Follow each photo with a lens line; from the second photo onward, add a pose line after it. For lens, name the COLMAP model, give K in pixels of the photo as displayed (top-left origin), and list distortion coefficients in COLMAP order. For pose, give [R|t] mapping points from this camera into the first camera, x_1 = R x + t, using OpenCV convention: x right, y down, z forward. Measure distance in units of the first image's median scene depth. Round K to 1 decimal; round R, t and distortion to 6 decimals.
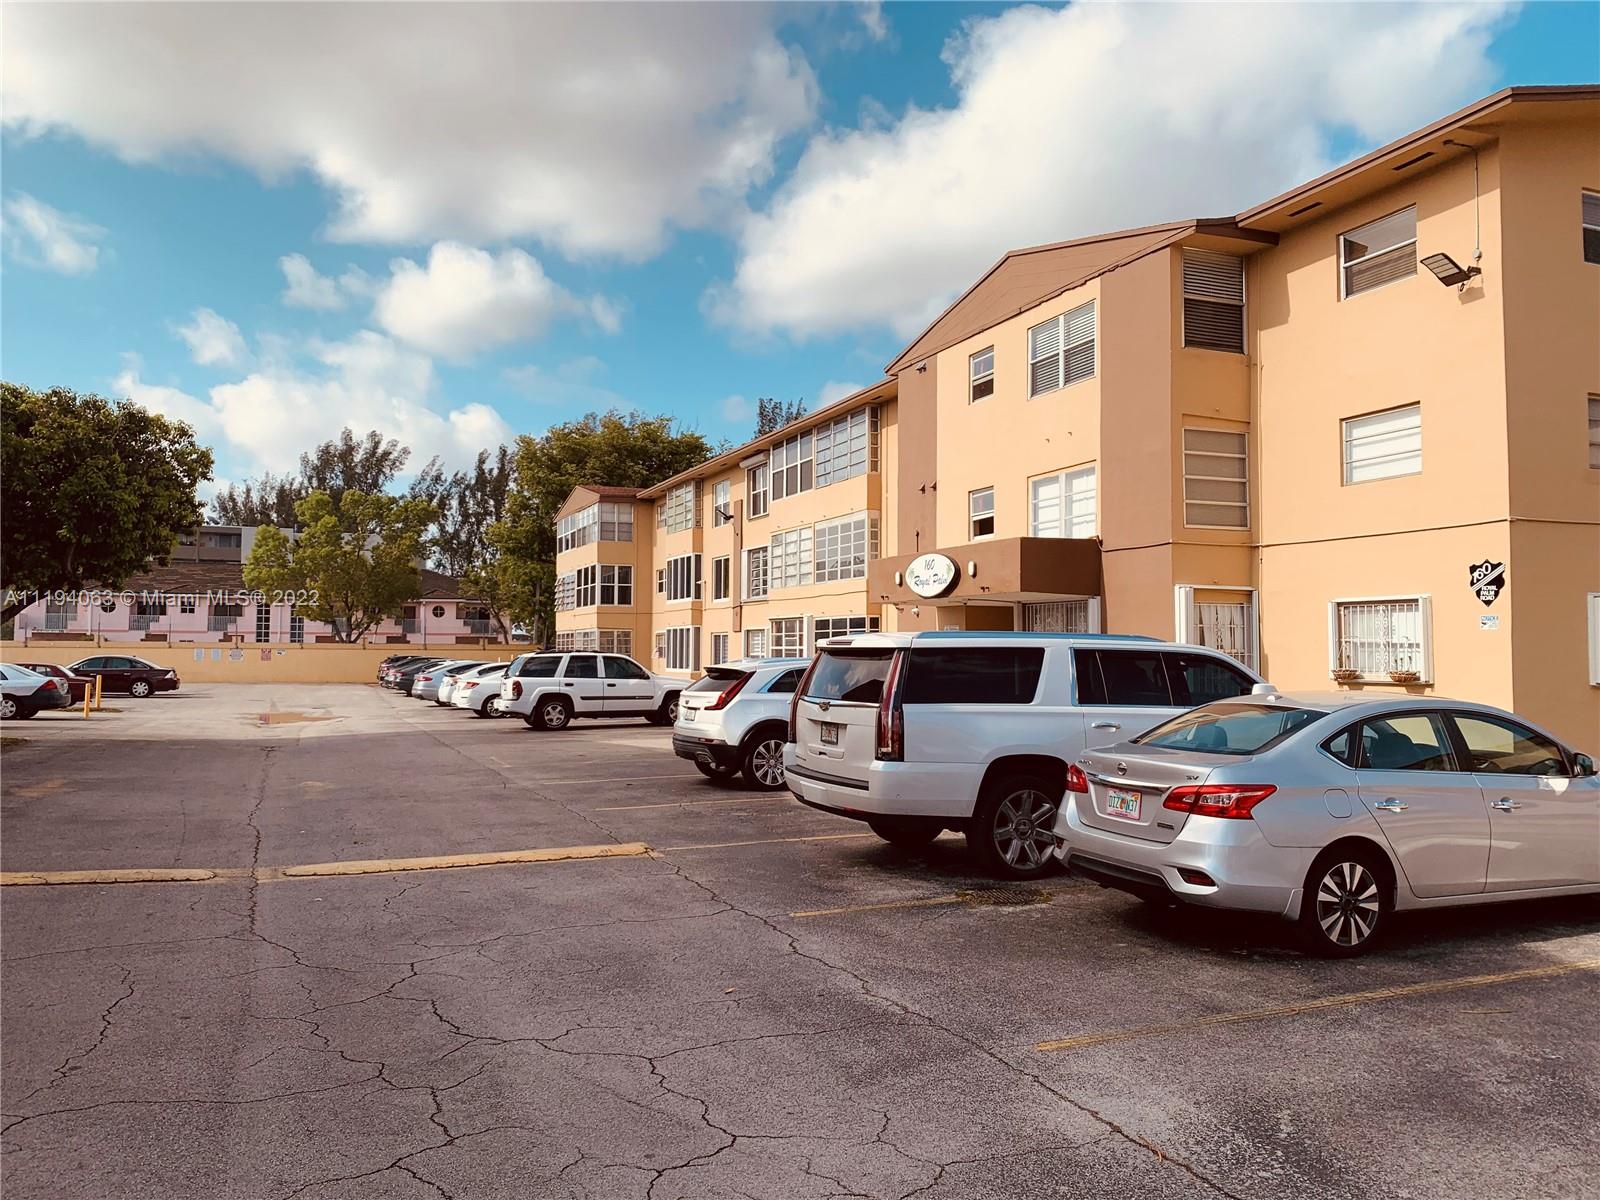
lens RADIAL K [[1219.1, 0, 801.5], [0, 1219.1, 633.7], [0, 0, 1]] dist [0.035498, -0.043906]
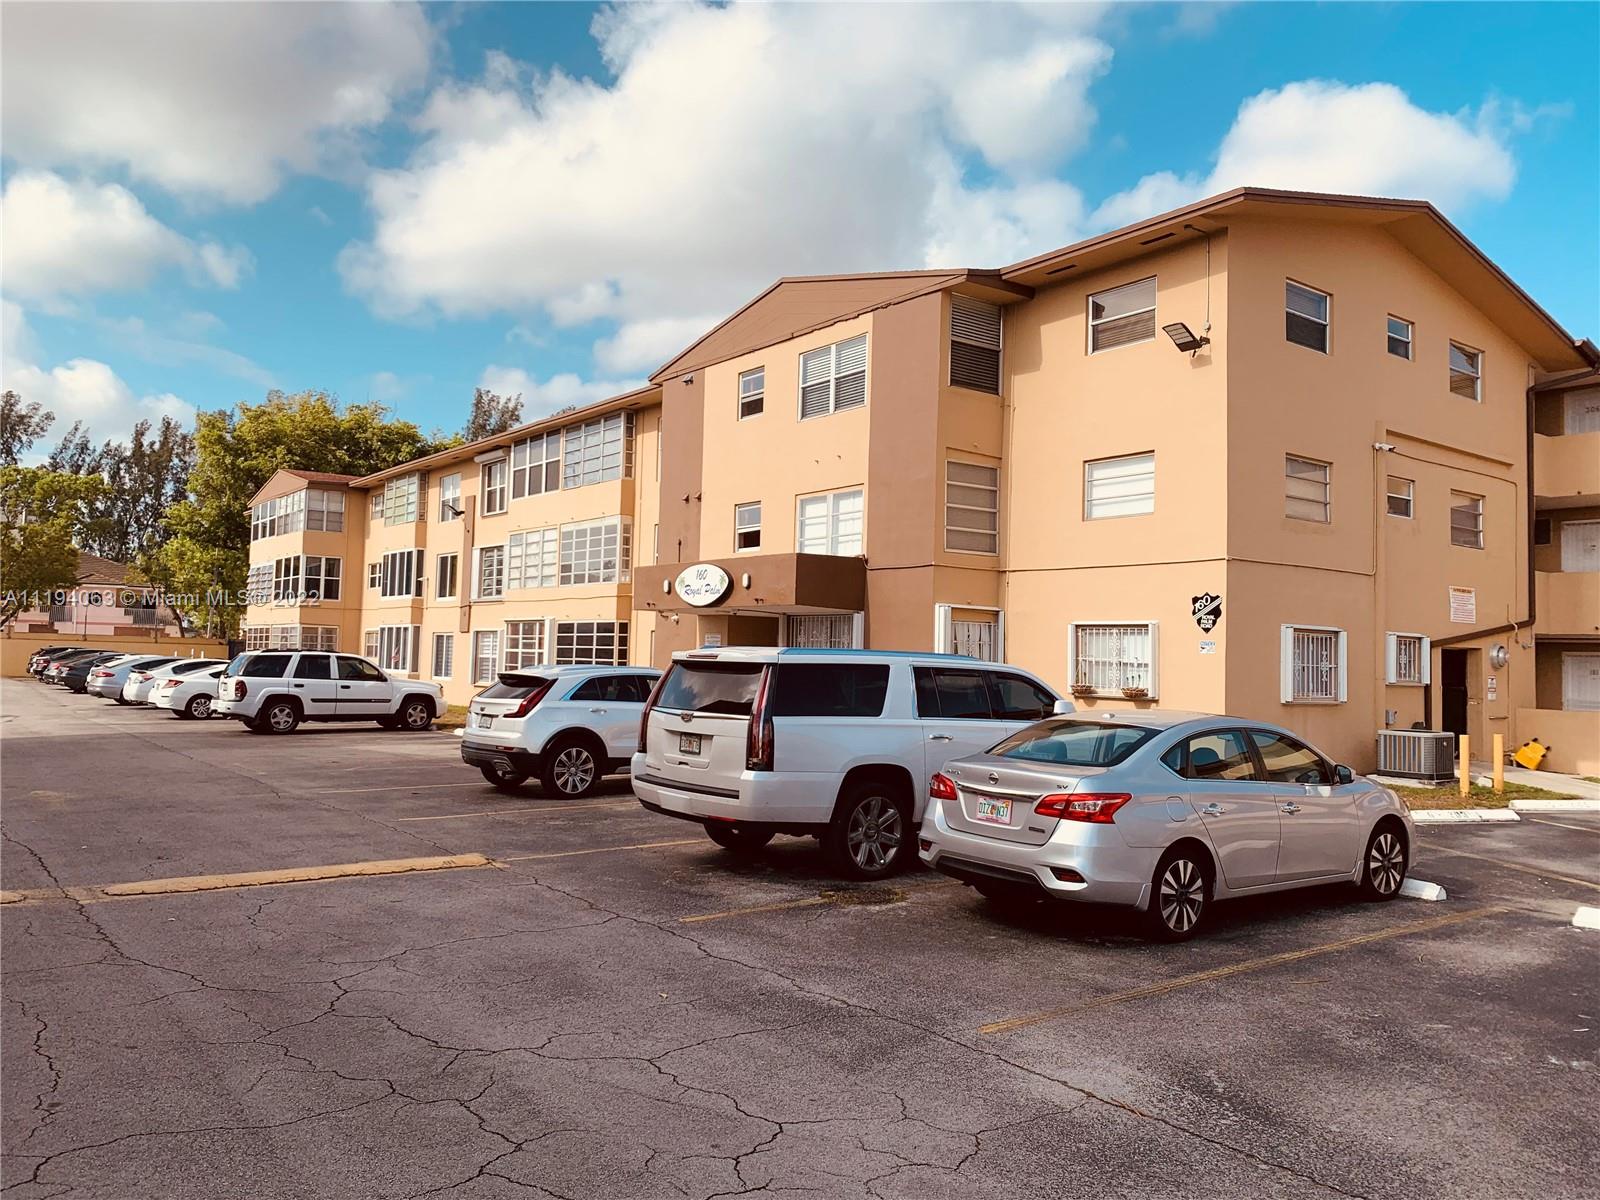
lens RADIAL K [[1219.1, 0, 807.0], [0, 1219.1, 629.2], [0, 0, 1]] dist [0.035498, -0.043906]
pose [[0.968478, 0.028297, 0.247487, -0.086681], [-0.026712, 0.999595, -0.009764, -0.004866], [-0.247663, 0.002845, 0.968842, -0.016397]]
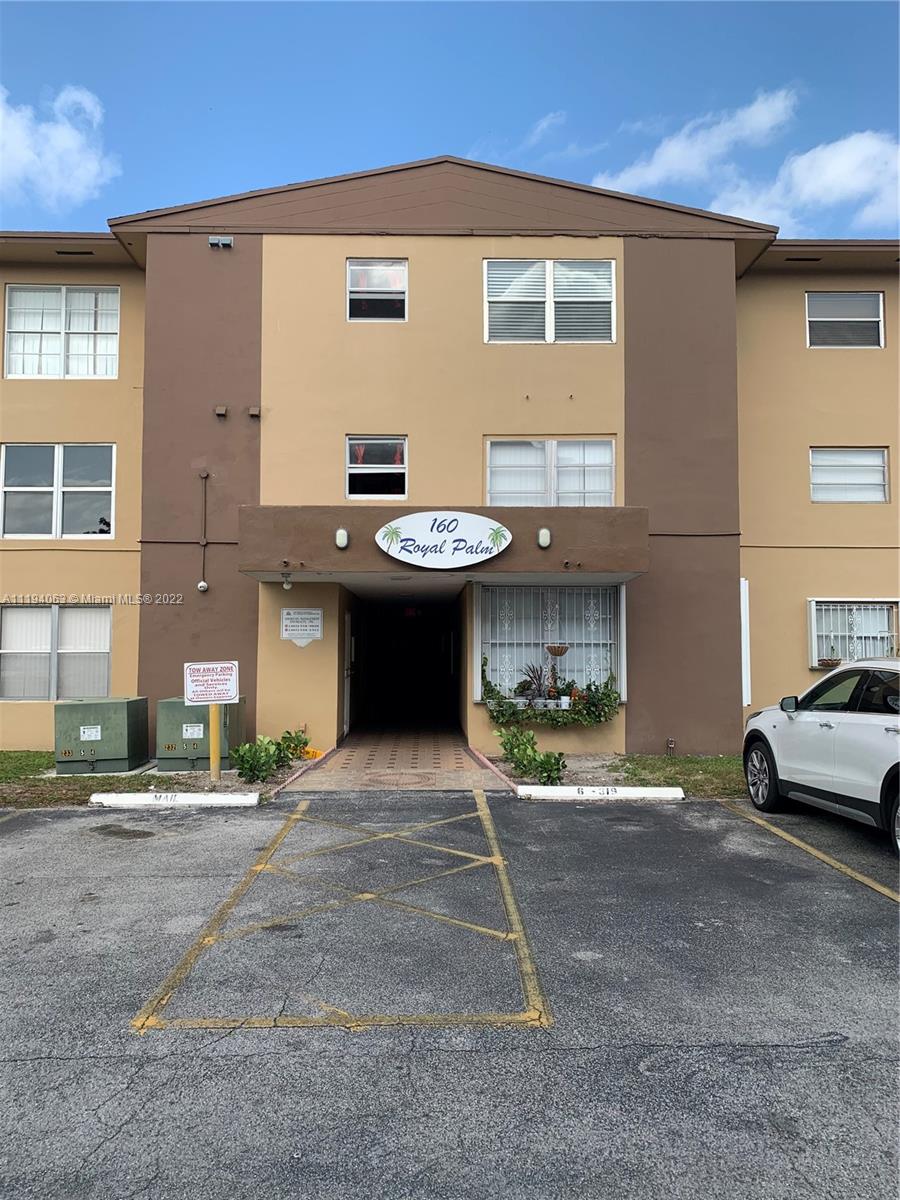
lens RADIAL K [[914.3, 0, 451.4], [0, 914.3, 603.2], [0, 0, 1]] dist [0.035498, -0.043906]
pose [[0.359547, 0.038957, 0.932314, -0.570517], [-0.011215, 0.999236, -0.037429, 0.014362], [-0.933060, 0.003002, 0.359709, 1.140726]]
